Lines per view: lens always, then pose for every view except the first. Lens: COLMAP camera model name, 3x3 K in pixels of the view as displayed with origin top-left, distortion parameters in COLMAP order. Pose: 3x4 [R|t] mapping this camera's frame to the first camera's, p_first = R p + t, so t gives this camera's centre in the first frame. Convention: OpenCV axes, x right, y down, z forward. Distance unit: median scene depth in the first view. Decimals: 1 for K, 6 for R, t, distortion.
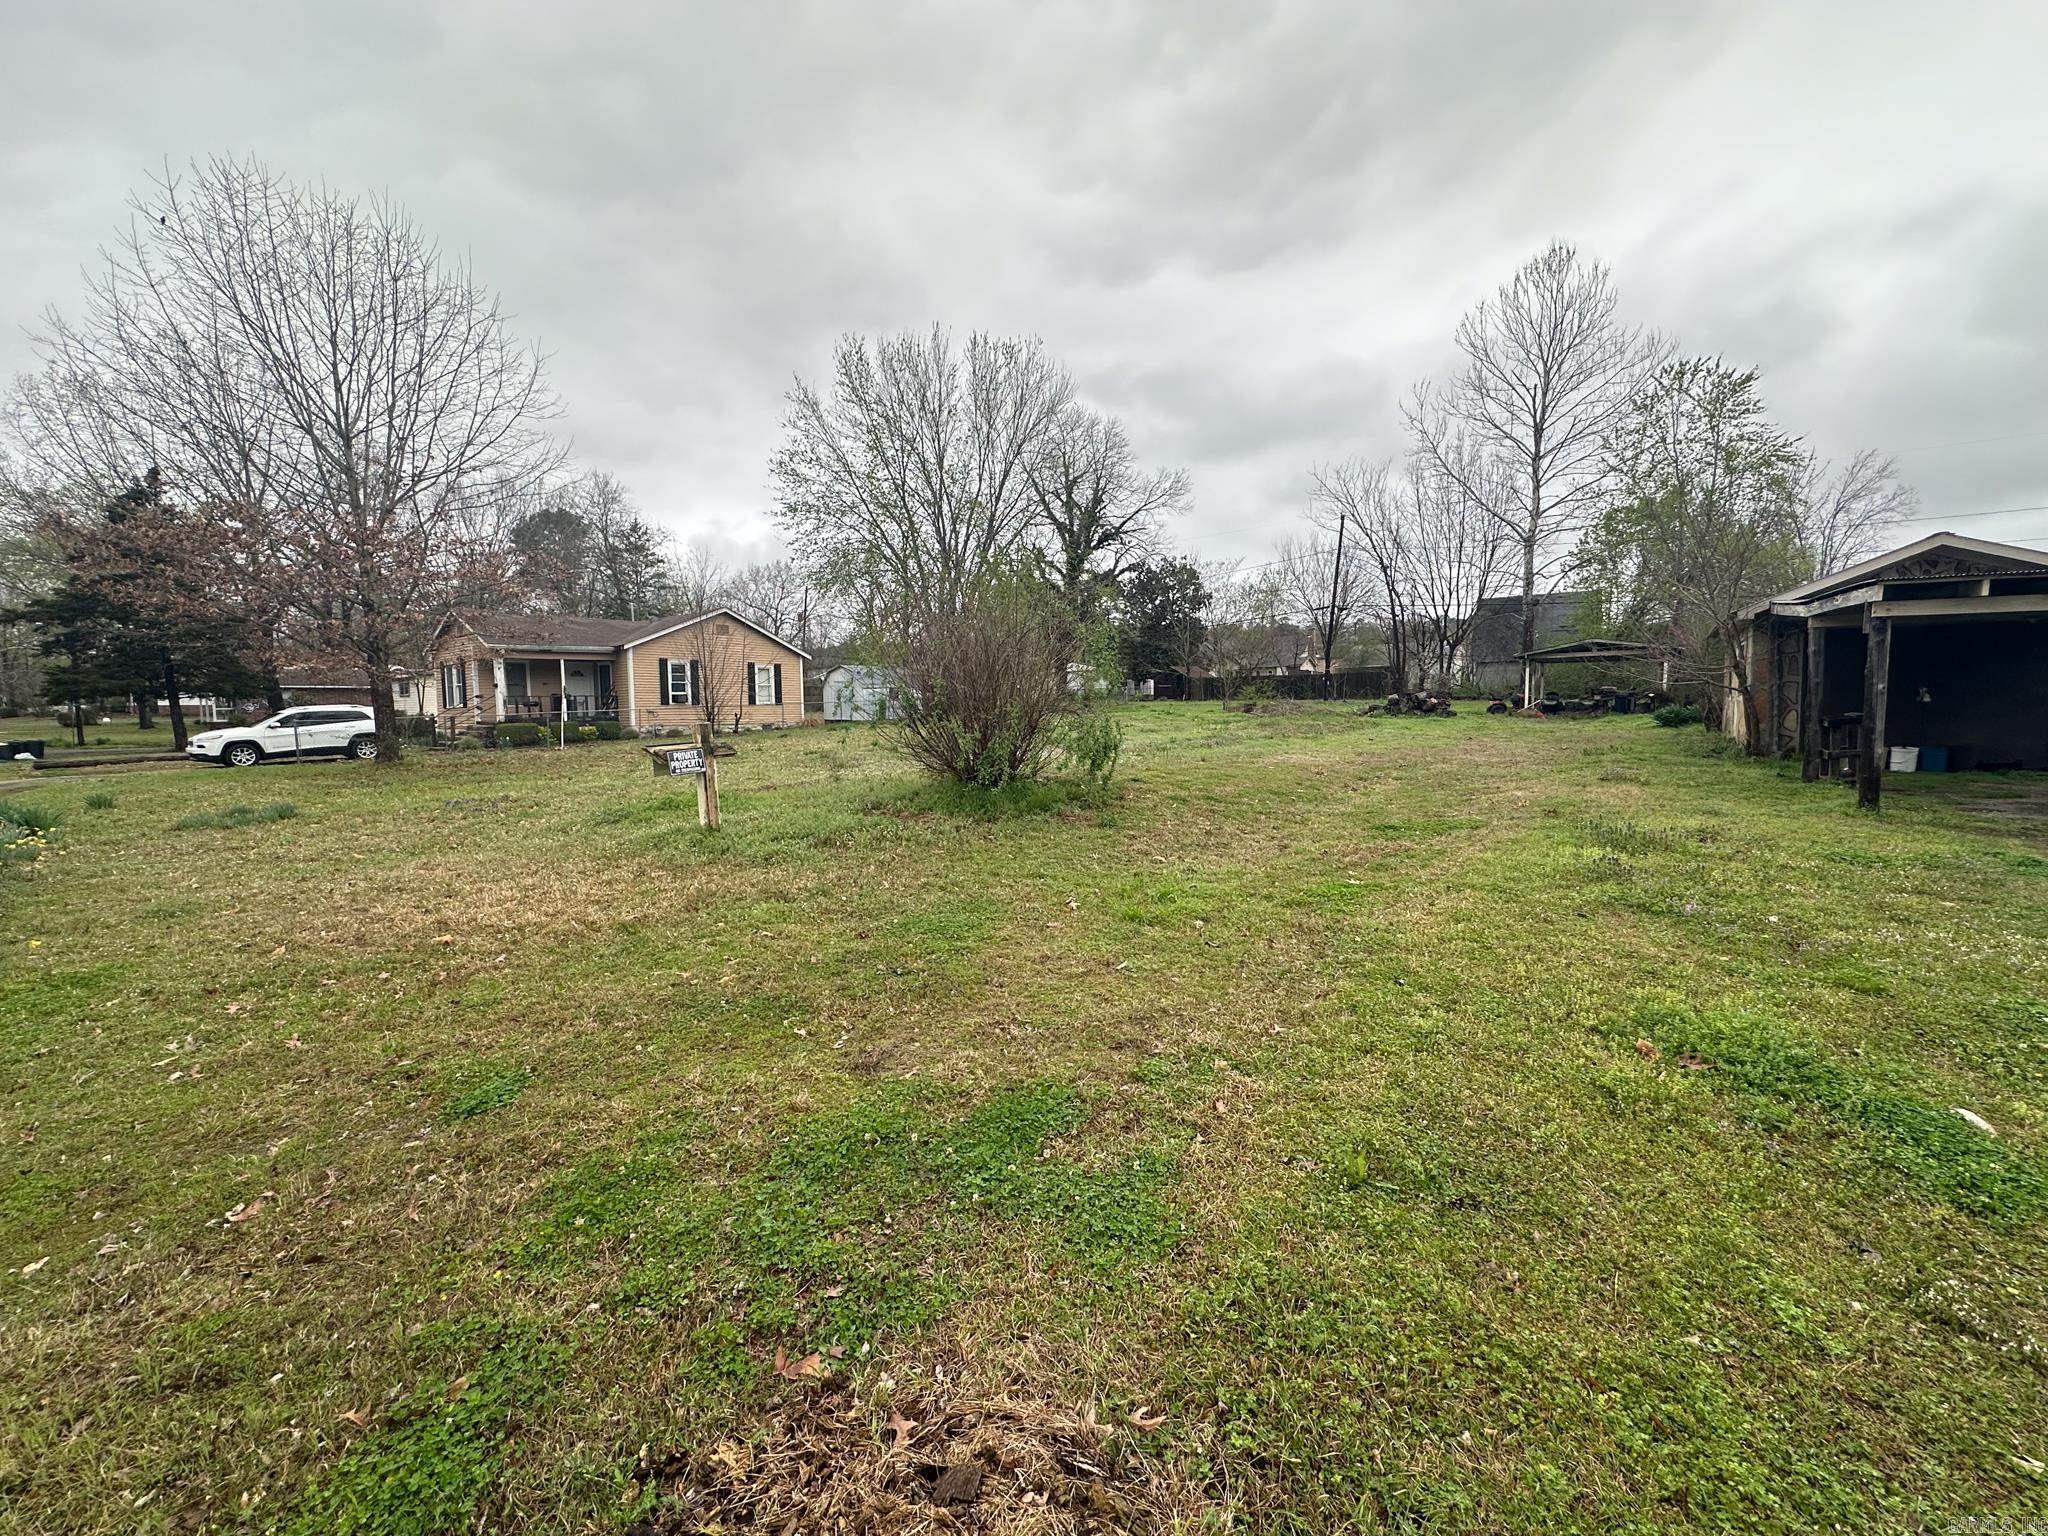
lens RADIAL K [[825.4, 0, 1016.9], [0, 825.4, 765.3], [0, 0, 1]] dist [-0.008524, 0.001401]
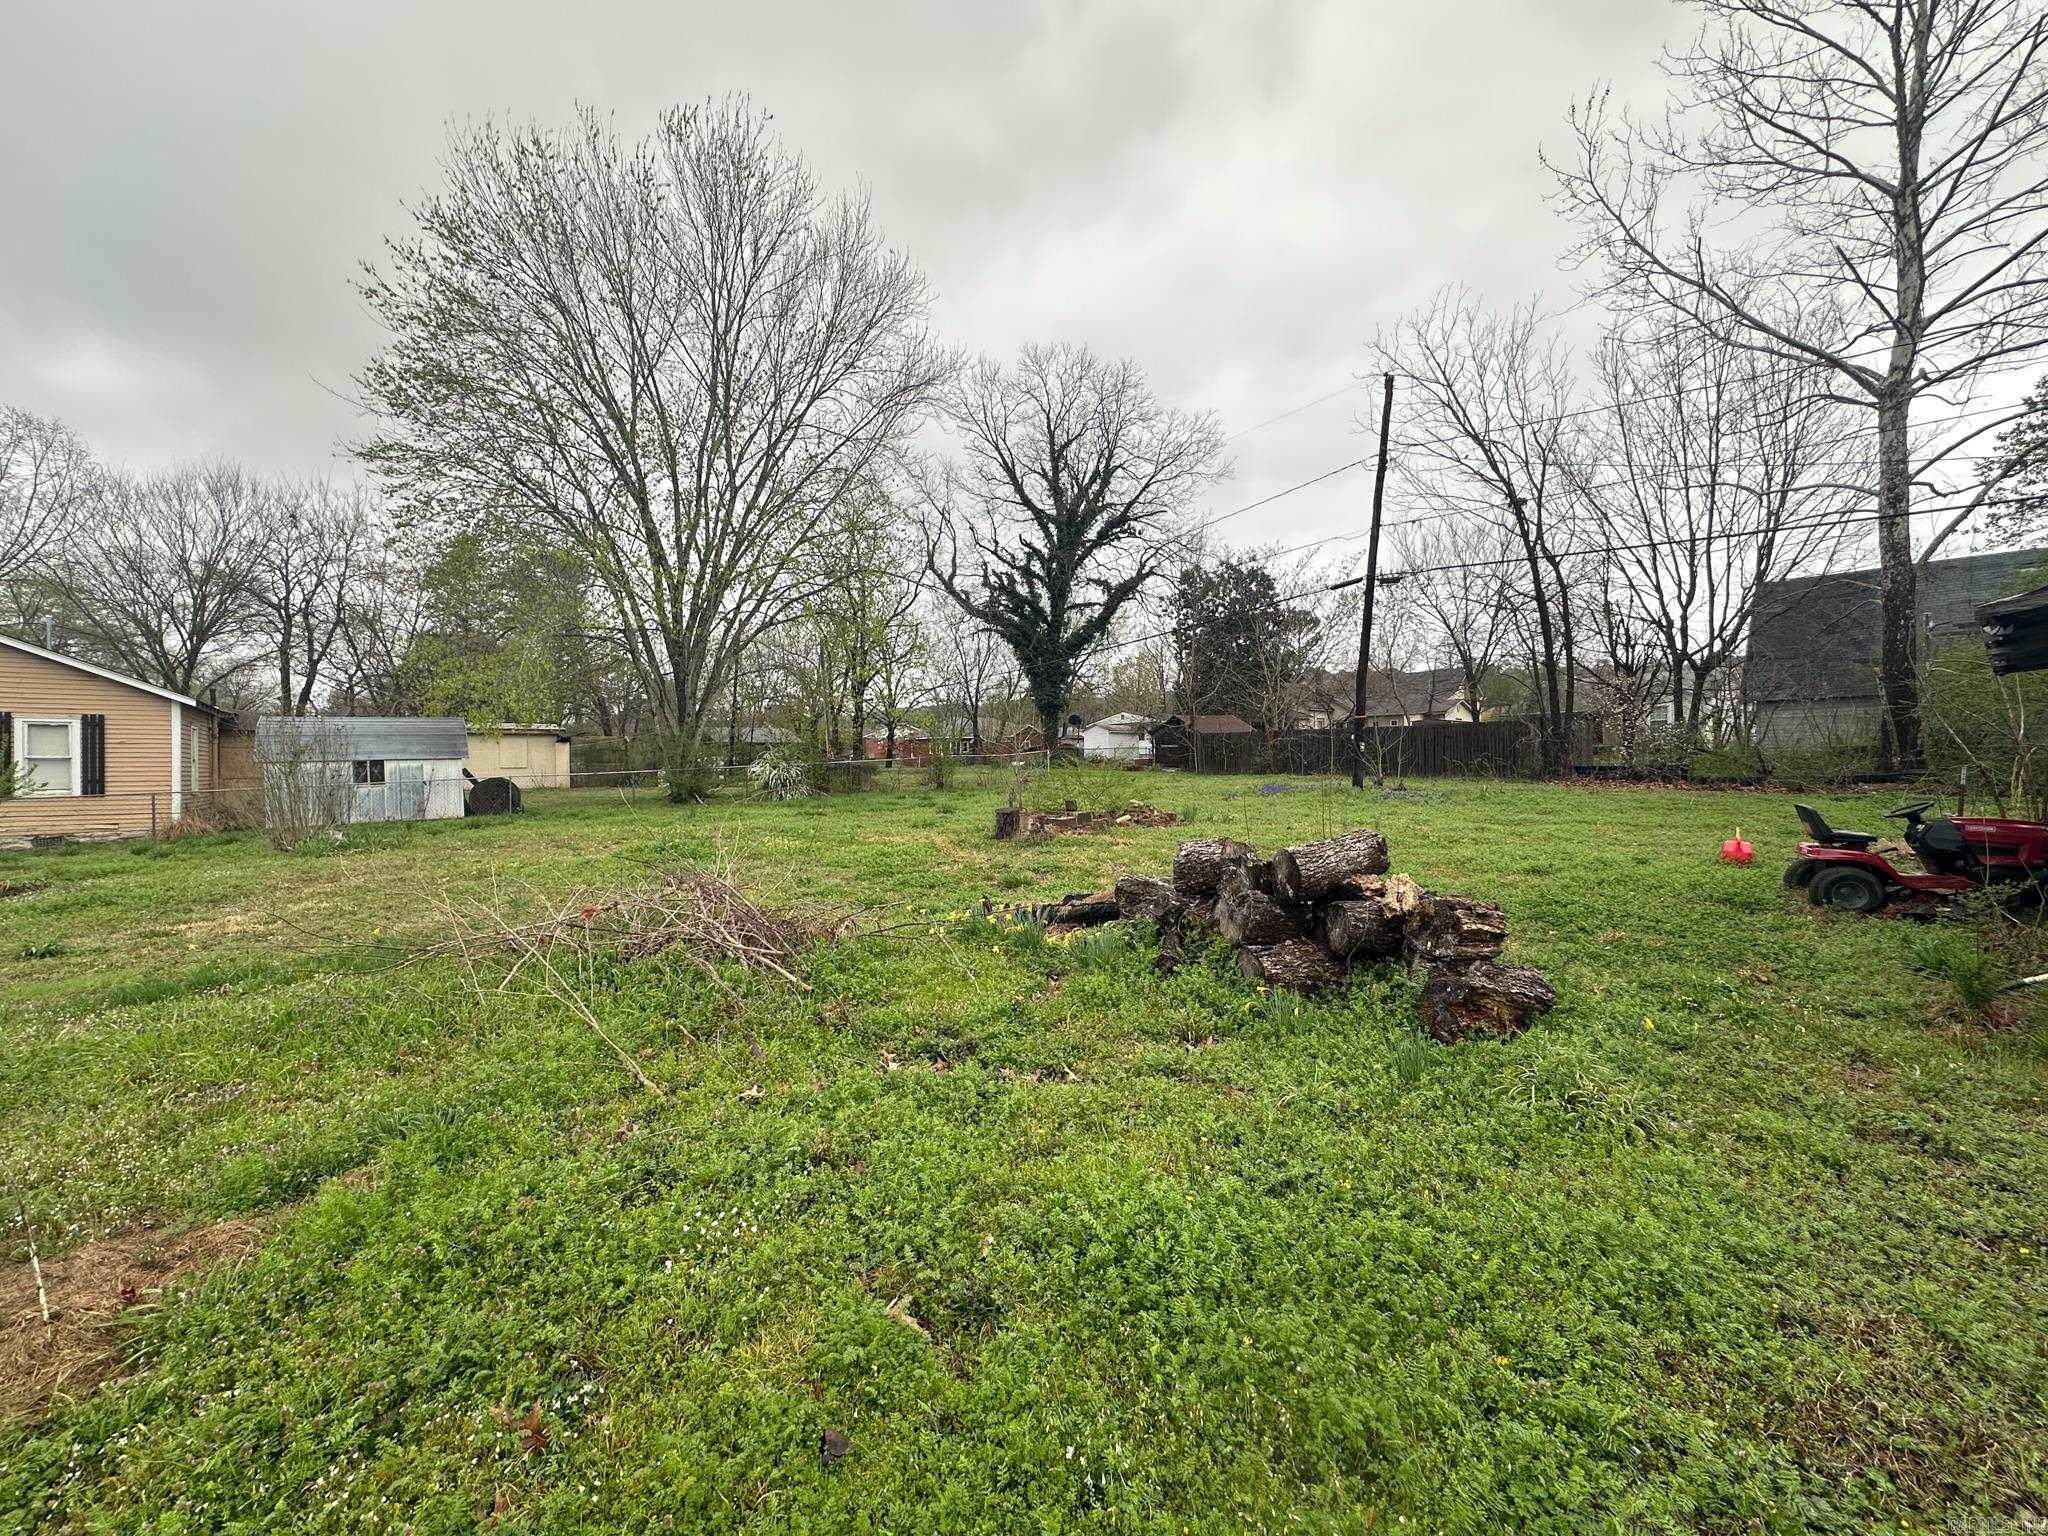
lens RADIAL K [[825.4, 0, 1032.4], [0, 825.4, 770.6], [0, 0, 1]] dist [-0.008524, 0.001401]
pose [[0.975326, 0.006078, -0.220685, 0.202949], [-0.019154, 0.998181, -0.057160, -0.039704], [0.219937, 0.059977, 0.973669, 0.355227]]
